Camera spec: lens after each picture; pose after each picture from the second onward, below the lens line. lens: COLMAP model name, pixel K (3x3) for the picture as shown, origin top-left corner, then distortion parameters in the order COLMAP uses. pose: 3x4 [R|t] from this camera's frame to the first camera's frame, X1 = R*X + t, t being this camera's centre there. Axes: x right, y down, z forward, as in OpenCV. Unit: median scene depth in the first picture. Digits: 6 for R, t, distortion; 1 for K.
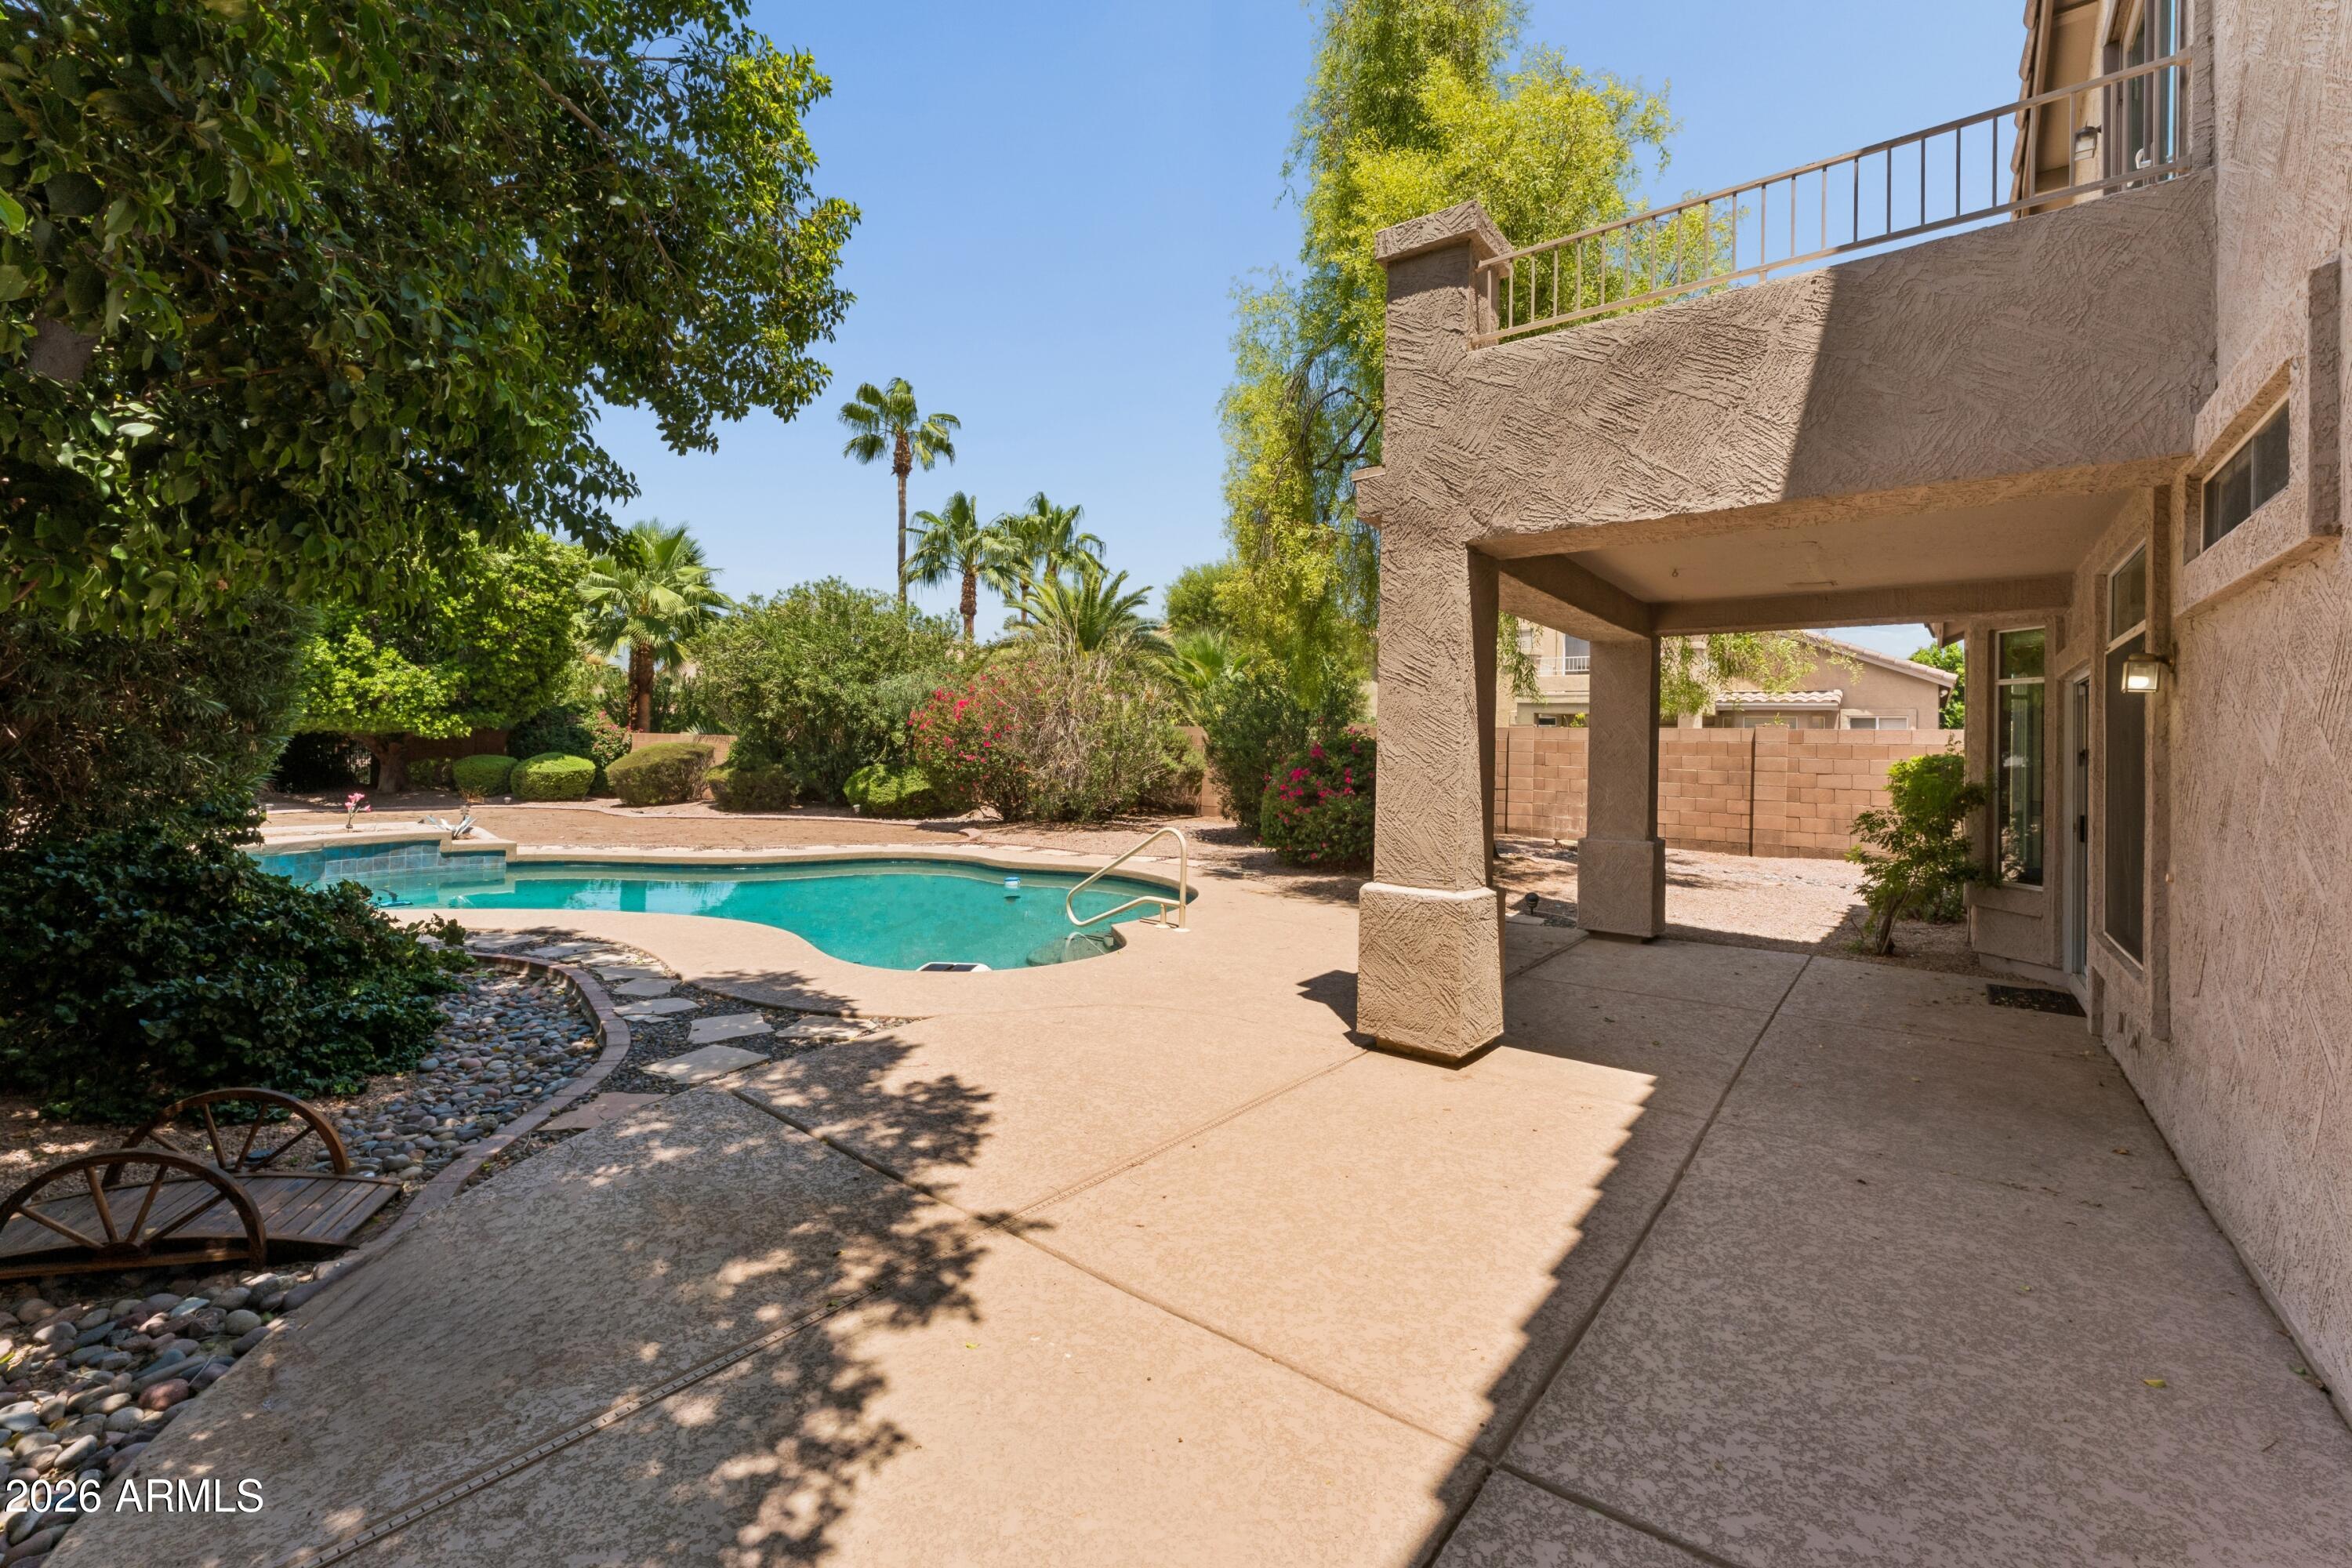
lens RADIAL K [[948.3, 0, 1176.4], [0, 948.3, 734.0], [0, 0, 1]] dist [0.004434, -0.001517]
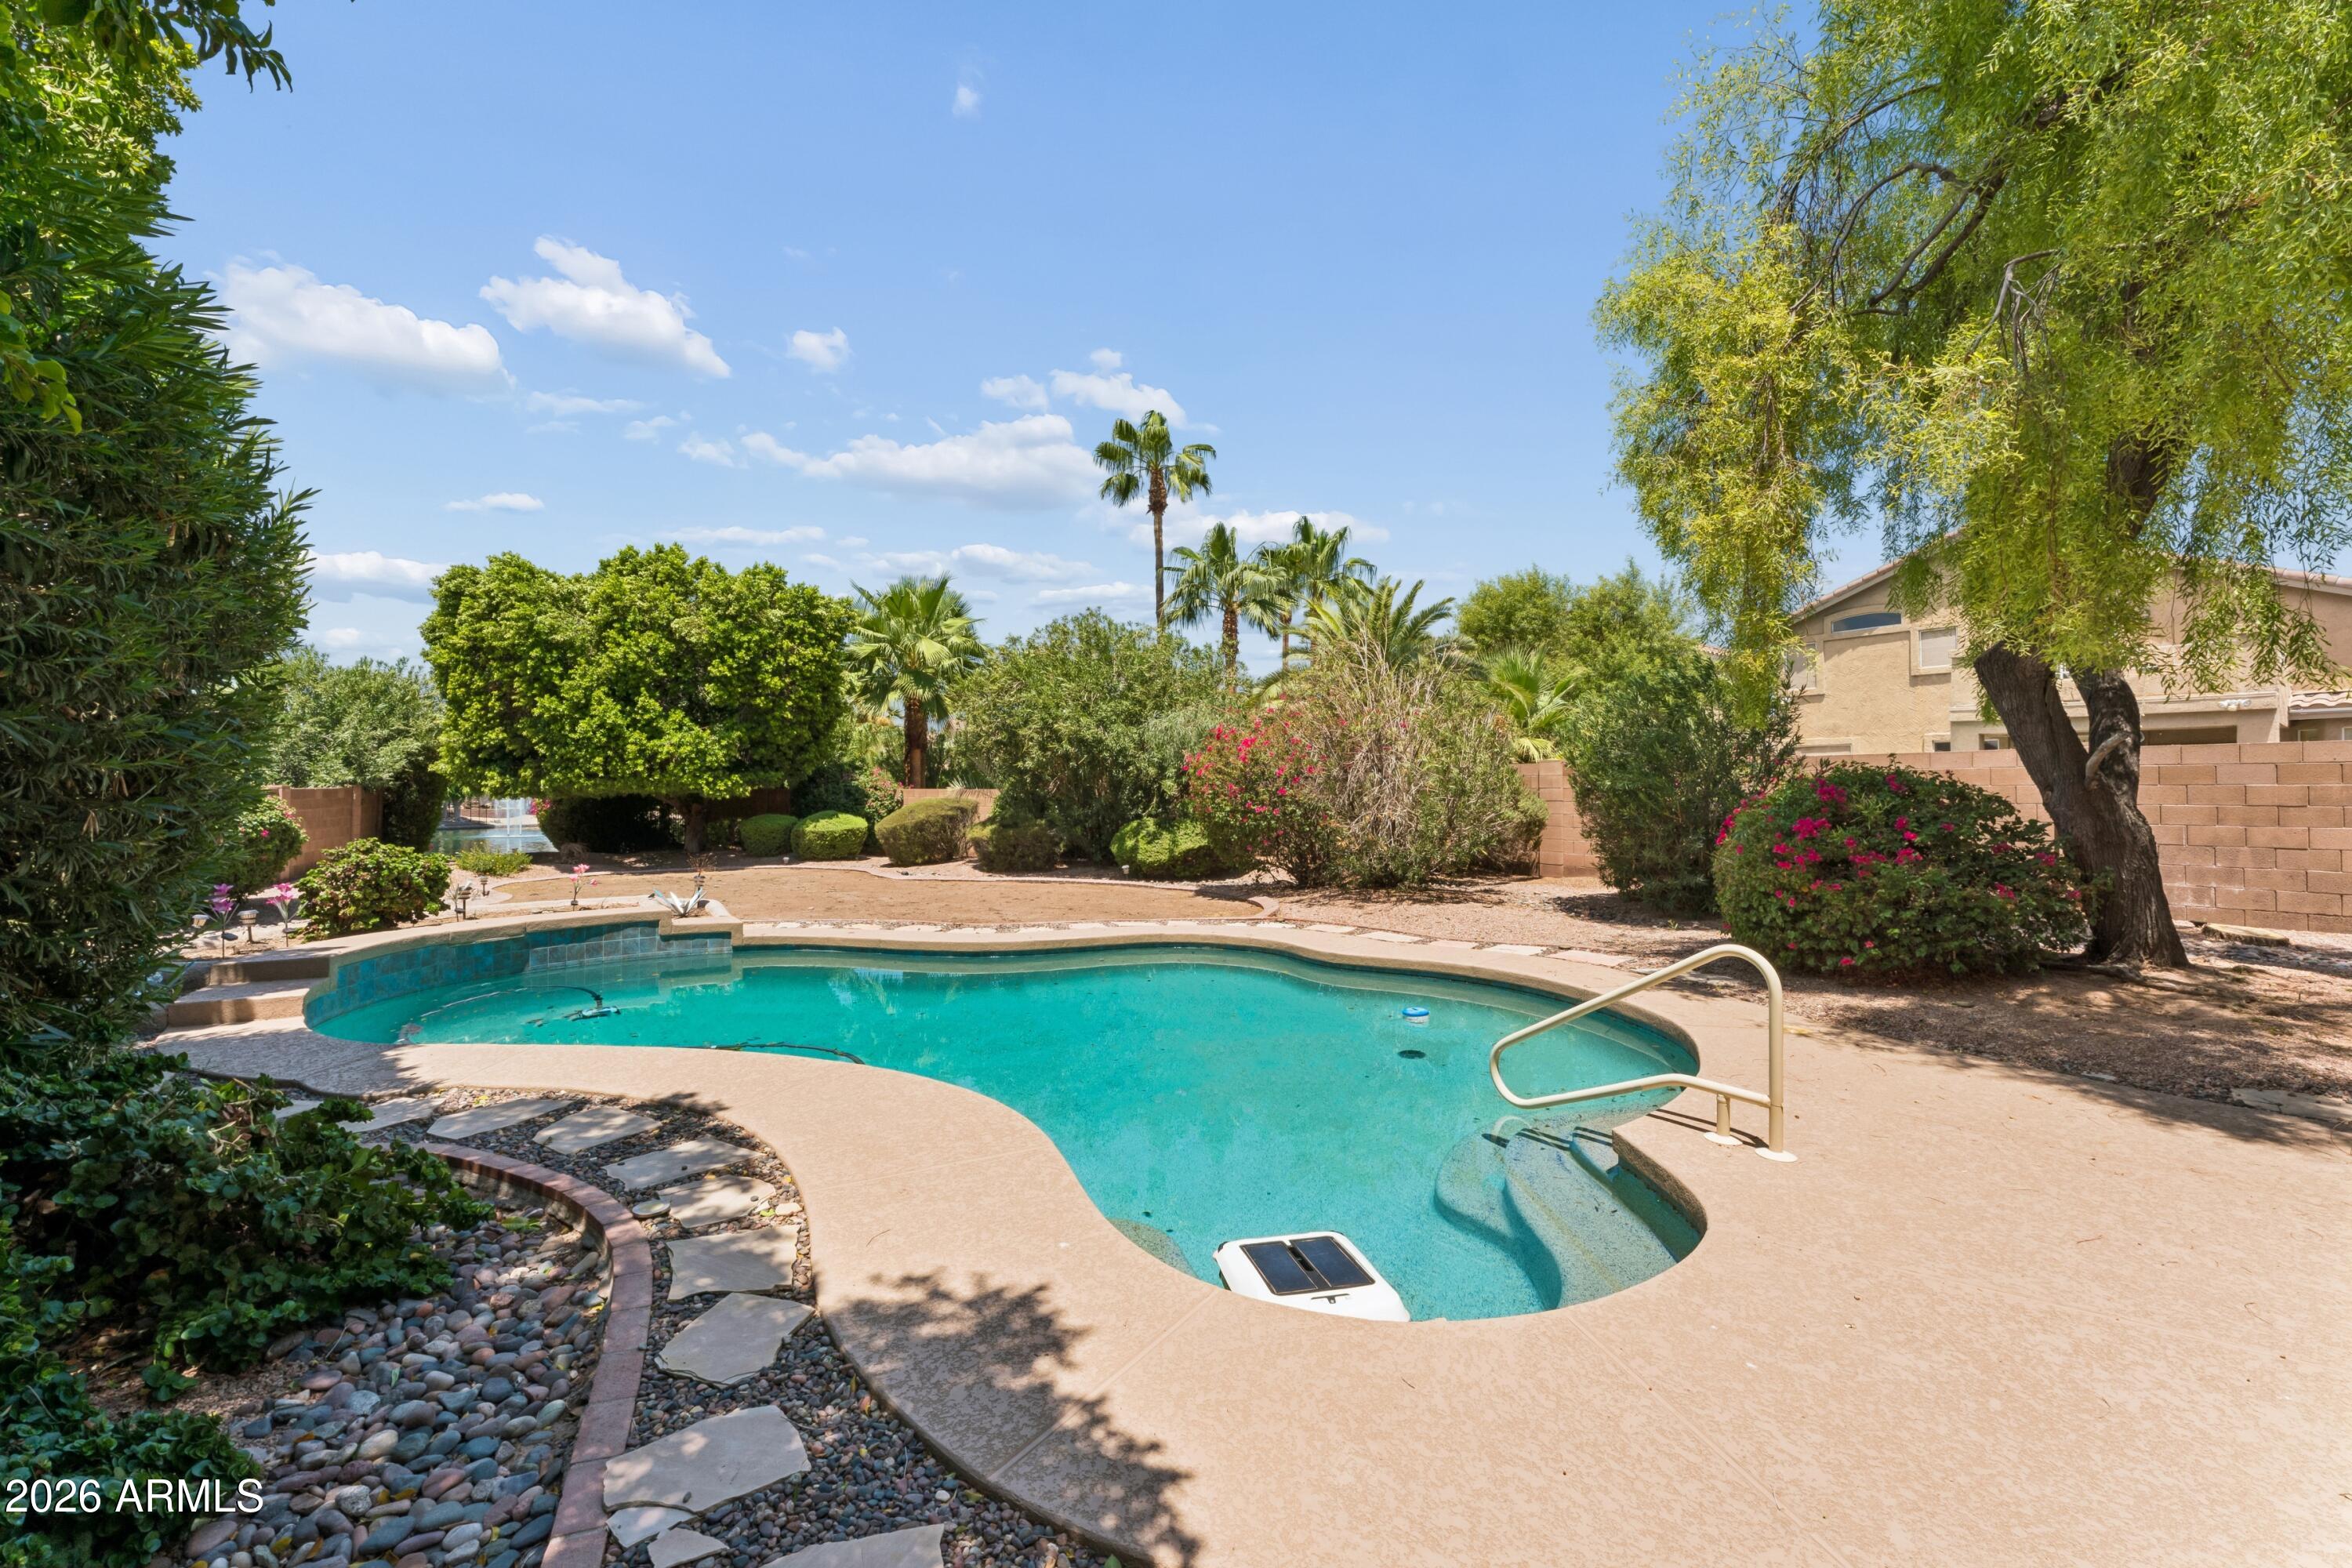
lens RADIAL K [[948.3, 0, 1209.1], [0, 948.3, 786.2], [0, 0, 1]] dist [0.004434, -0.001517]
pose [[0.973557, -0.024679, -0.227109, -0.054933], [0.026093, 0.999654, 0.003224, 0.001506], [0.226951, -0.009065, 0.973864, 0.149701]]
